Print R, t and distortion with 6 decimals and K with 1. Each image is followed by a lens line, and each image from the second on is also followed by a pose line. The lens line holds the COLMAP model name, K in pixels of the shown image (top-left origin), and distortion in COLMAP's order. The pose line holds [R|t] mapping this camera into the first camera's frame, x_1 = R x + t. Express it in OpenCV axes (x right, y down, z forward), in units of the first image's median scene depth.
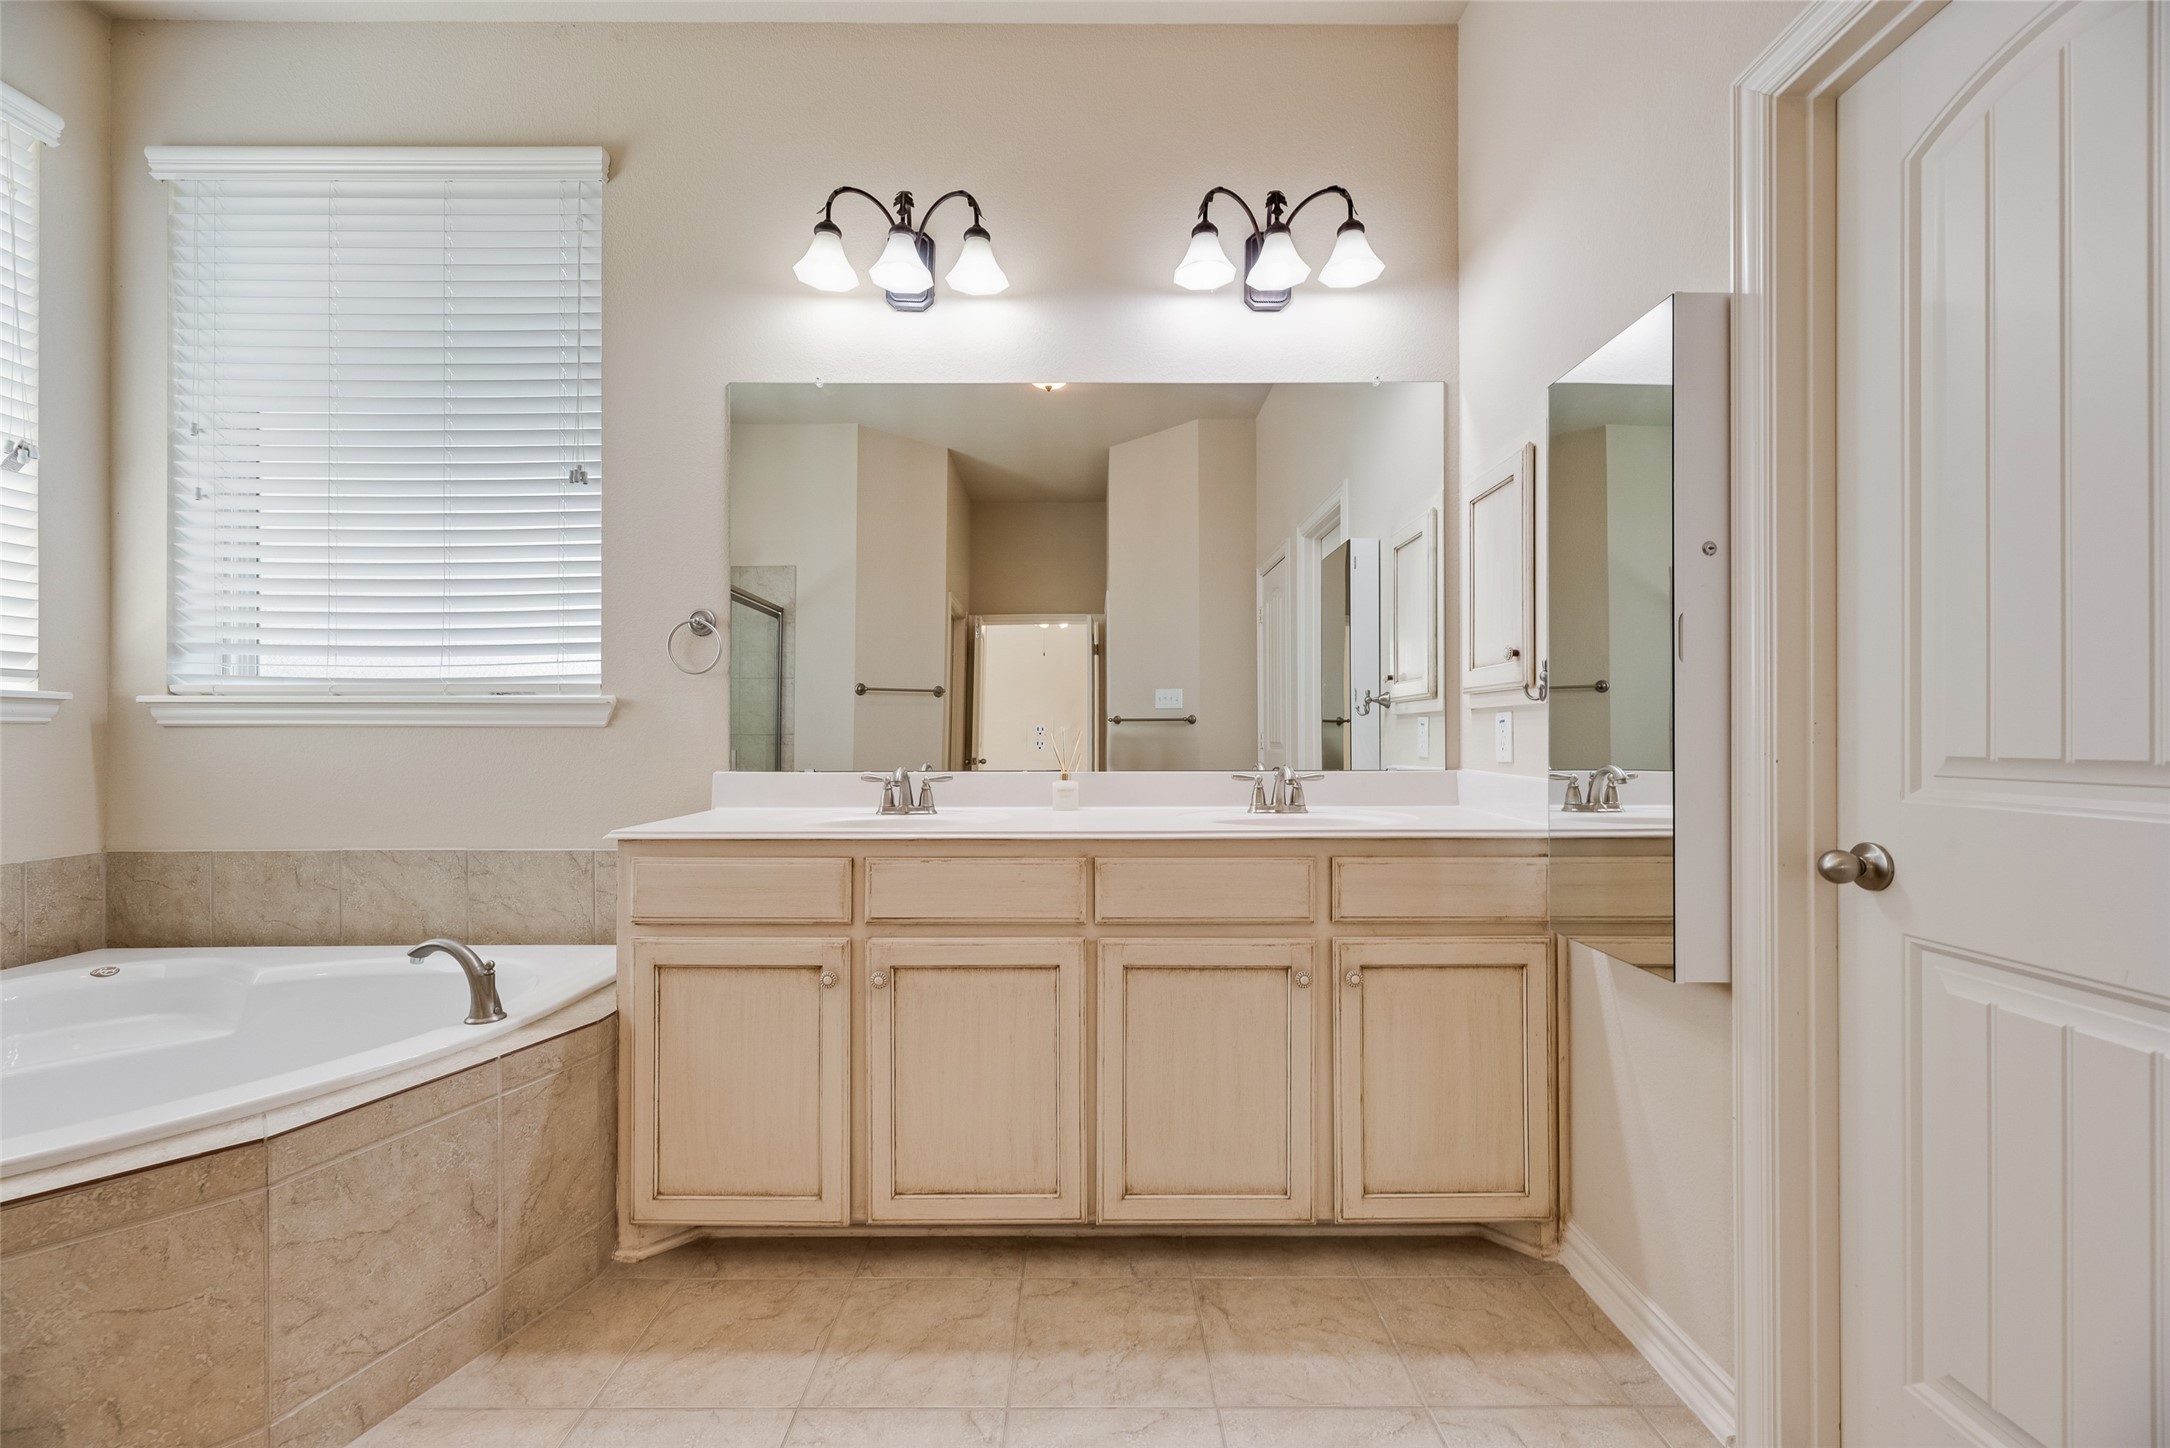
lens RADIAL K [[873.8, 0, 1084.9], [0, 873.8, 734.4], [0, 0, 1]] dist [0.002904, -0.000099]
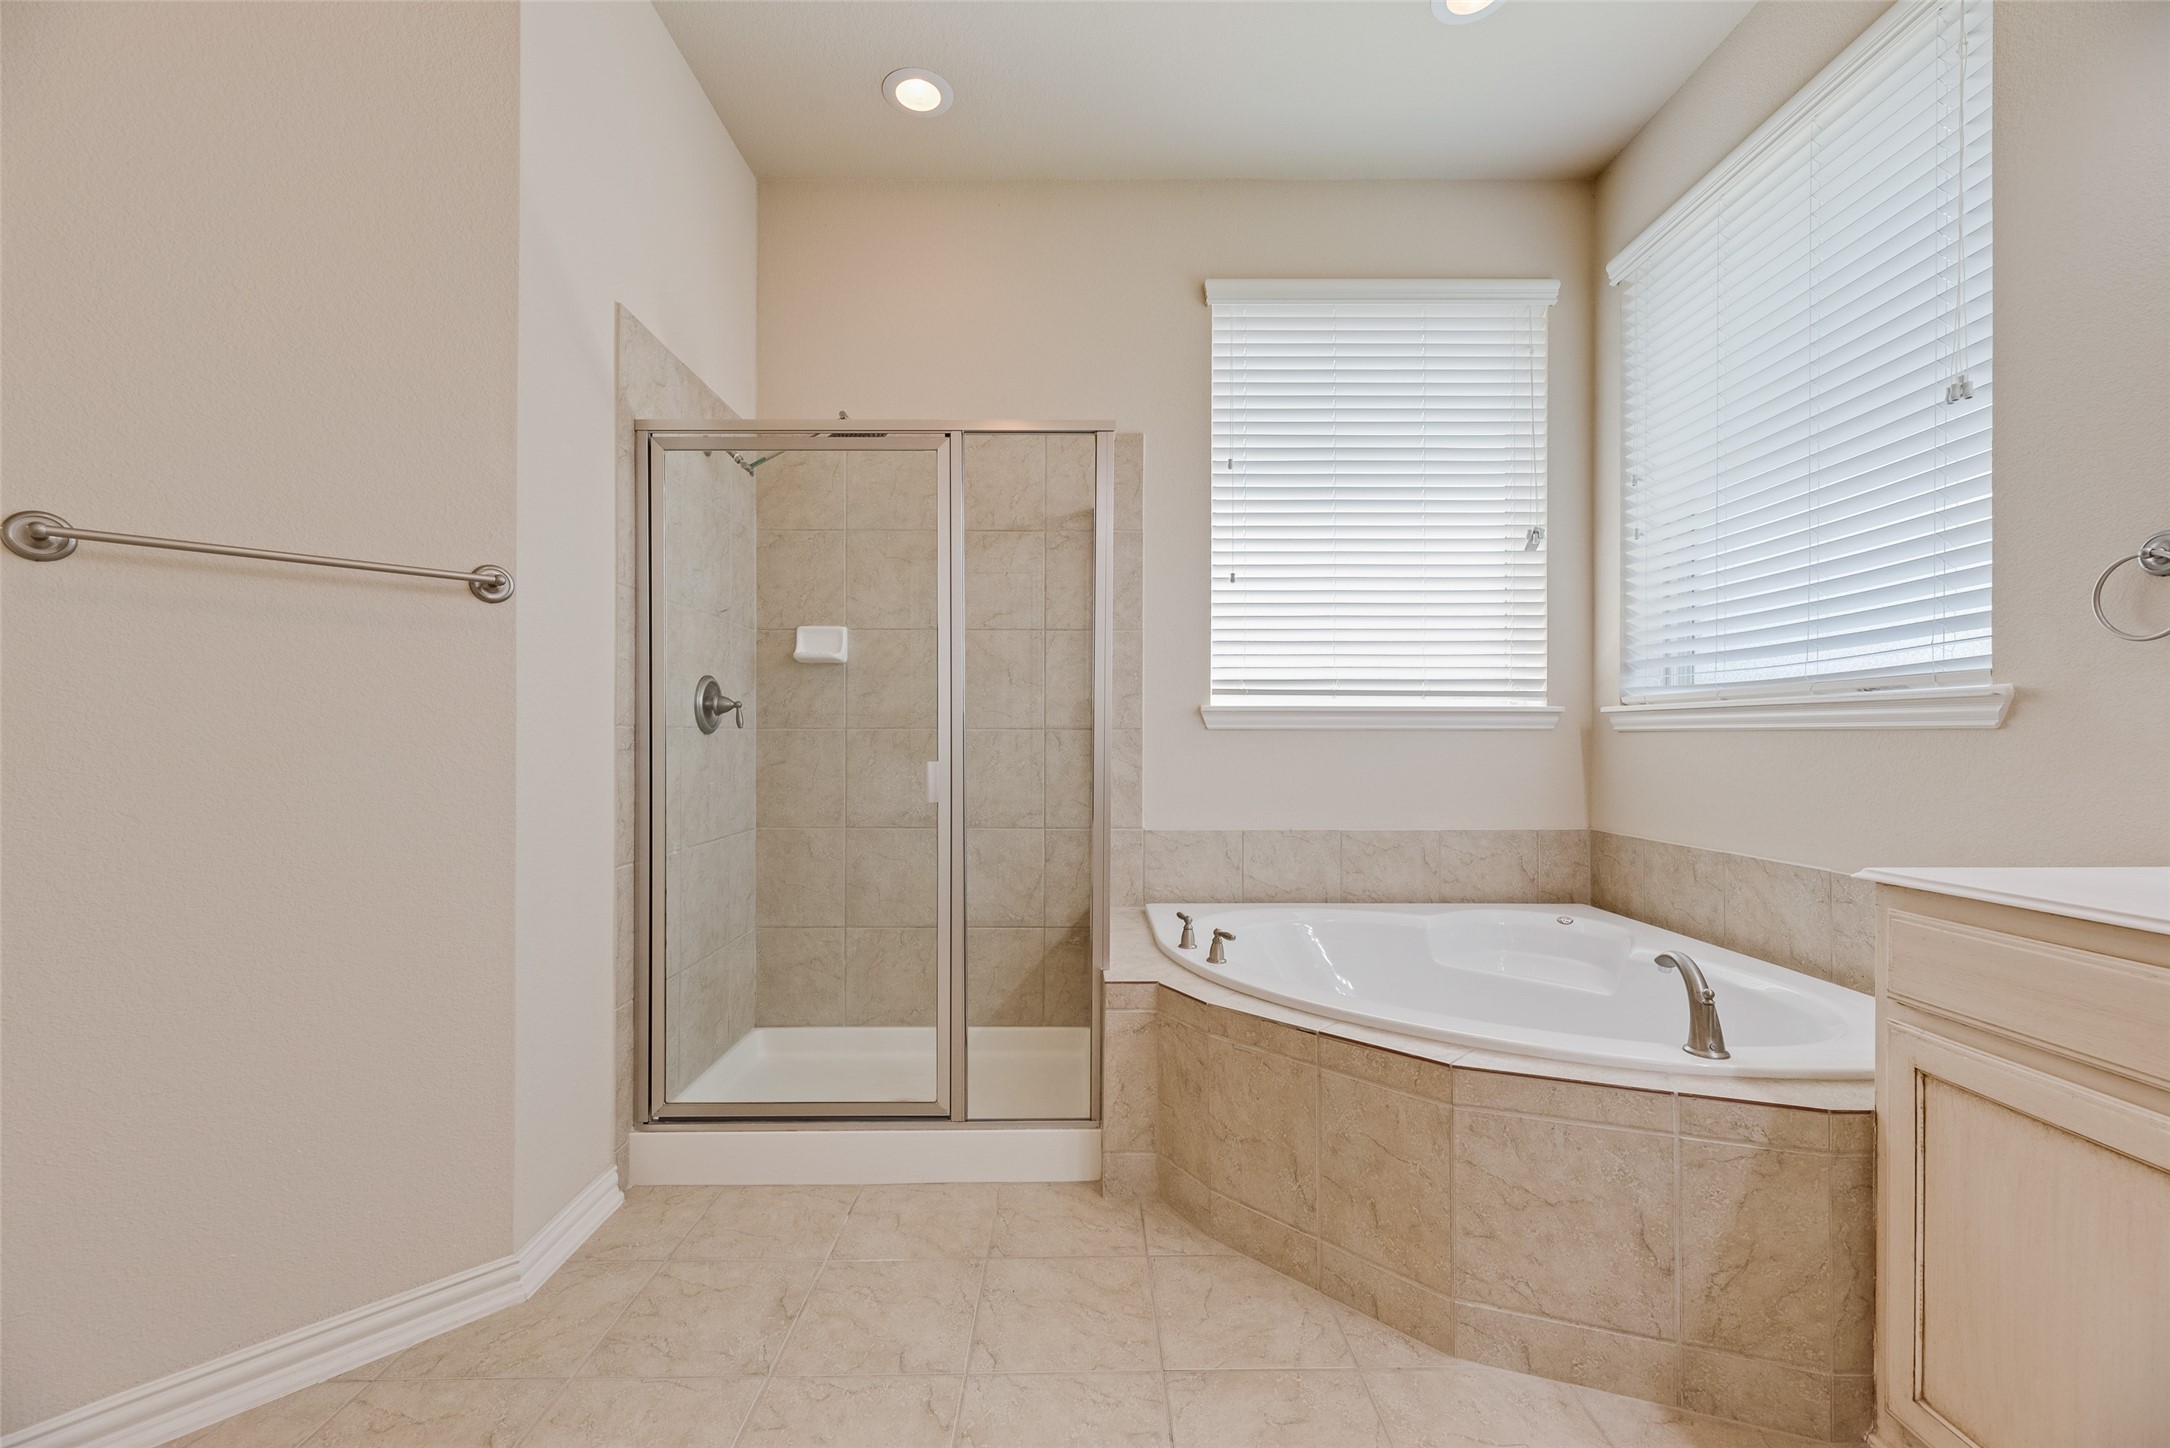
lens RADIAL K [[873.8, 0, 1084.9], [0, 873.8, 734.4], [0, 0, 1]] dist [0.002904, -0.000099]
pose [[0.007376, -0.003059, -0.999968, 0.207620], [0.000584, 0.999995, -0.003055, -0.002489], [0.999973, -0.000561, 0.007378, 0.327716]]
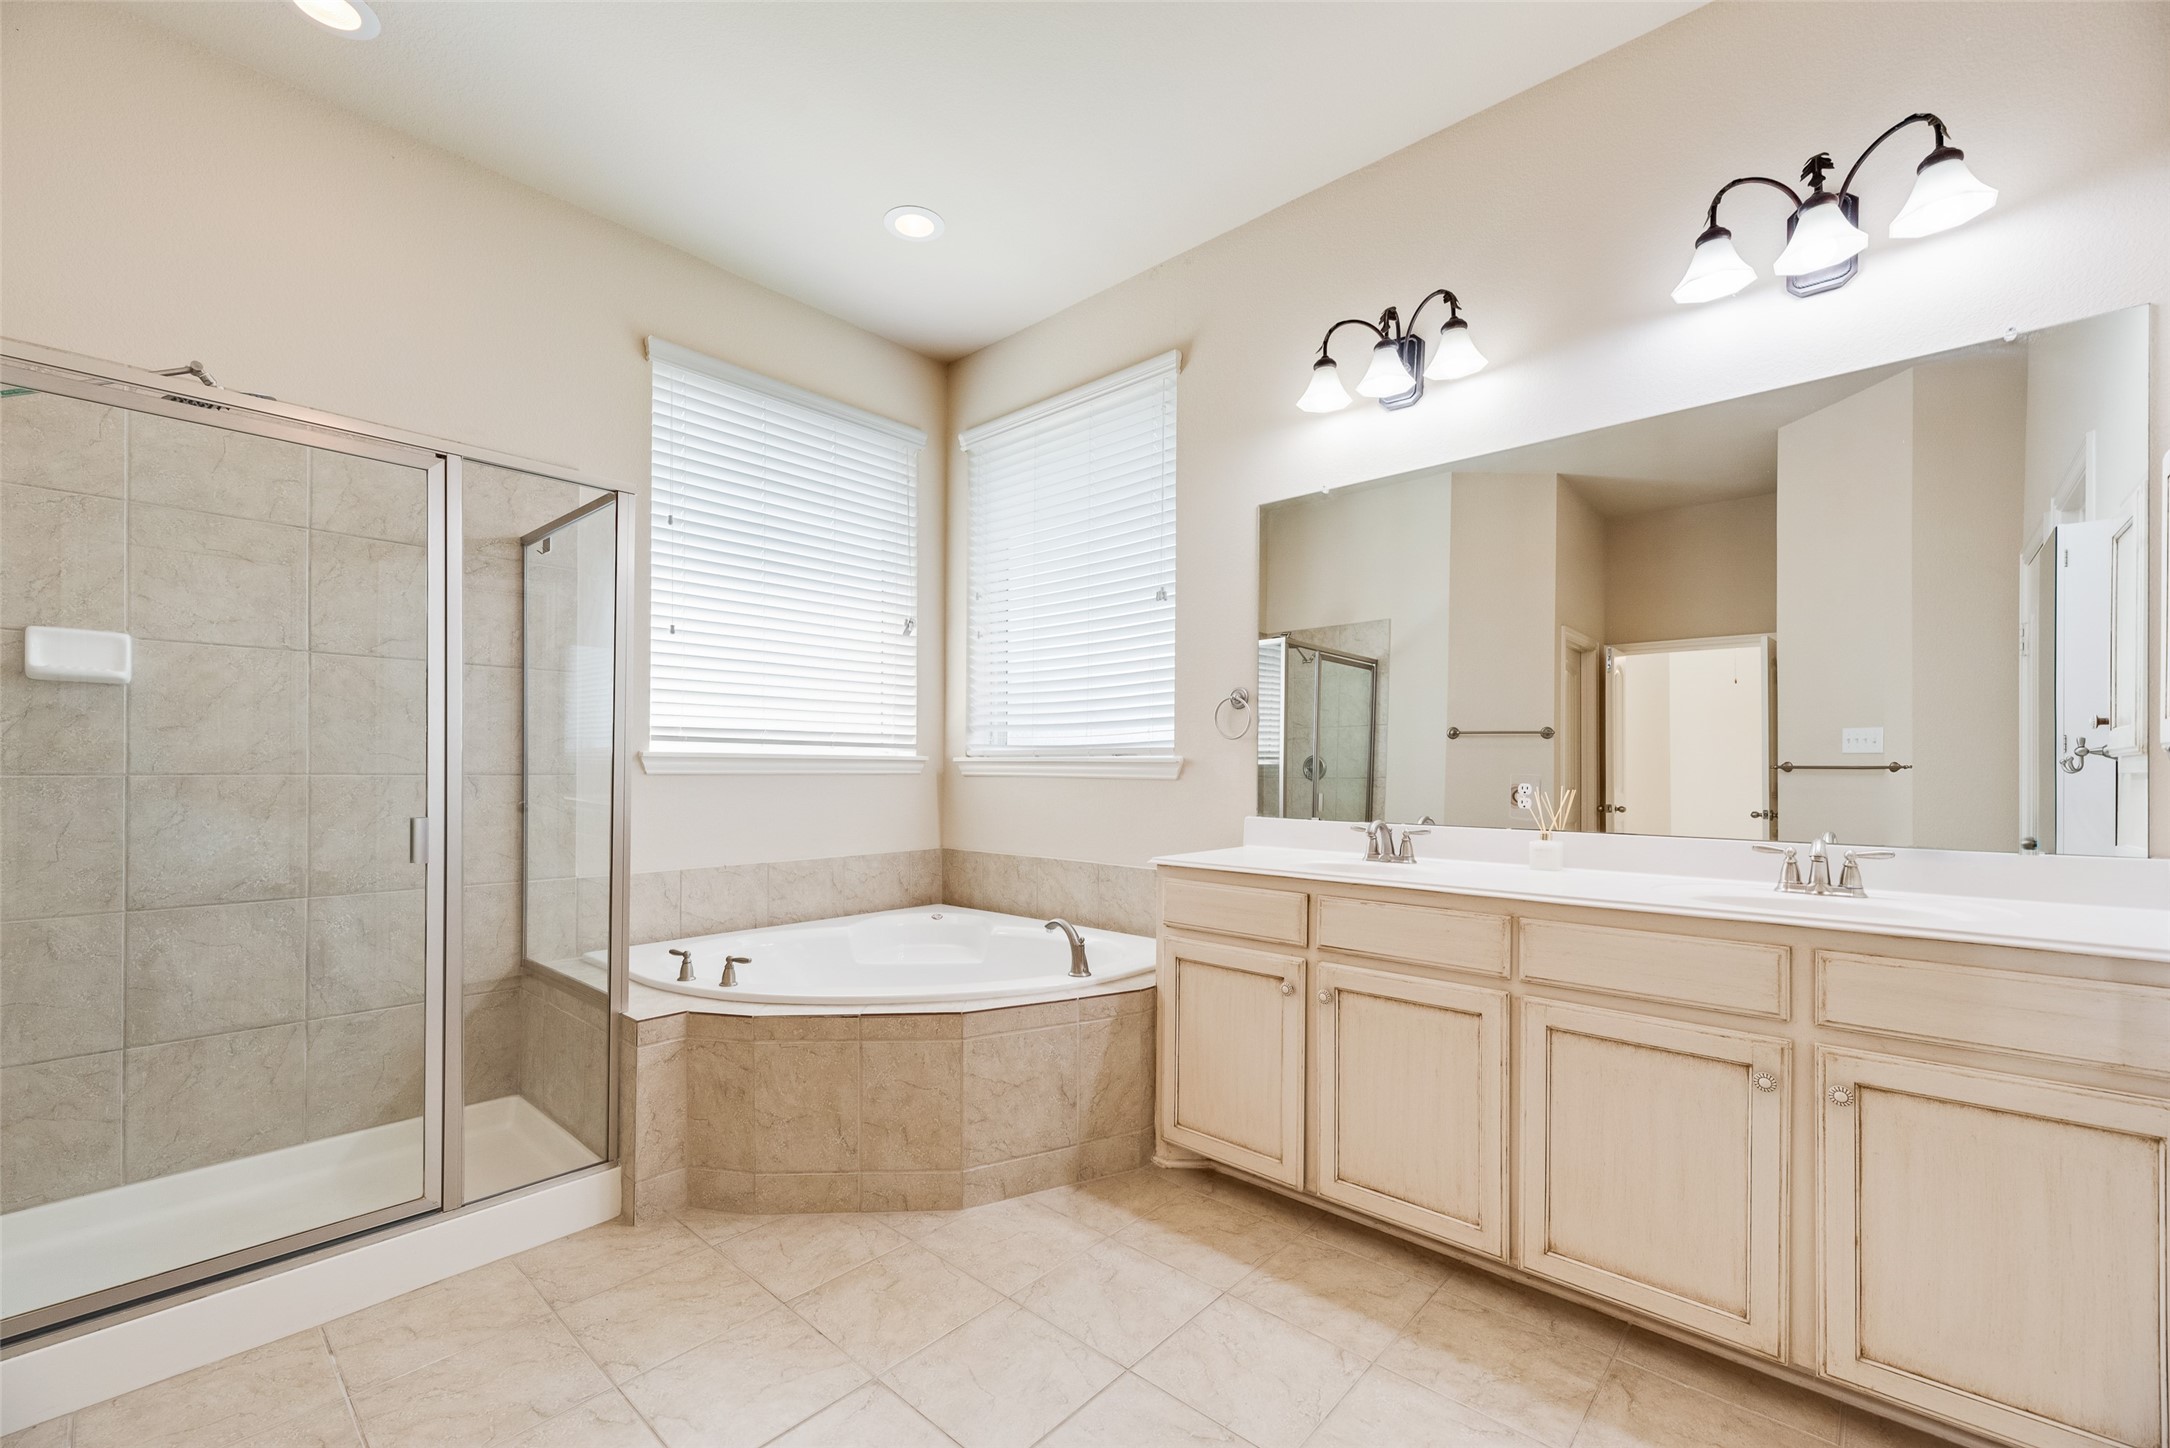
lens RADIAL K [[889.1, 0, 1077.9], [0, 889.1, 766.3], [0, 0, 1]] dist [0.004967, 0.000039]
pose [[0.736374, 0.003317, -0.676567, 0.342334], [-0.004671, 0.999989, -0.000182, -0.036438], [0.676559, 0.003295, 0.736381, -0.139427]]
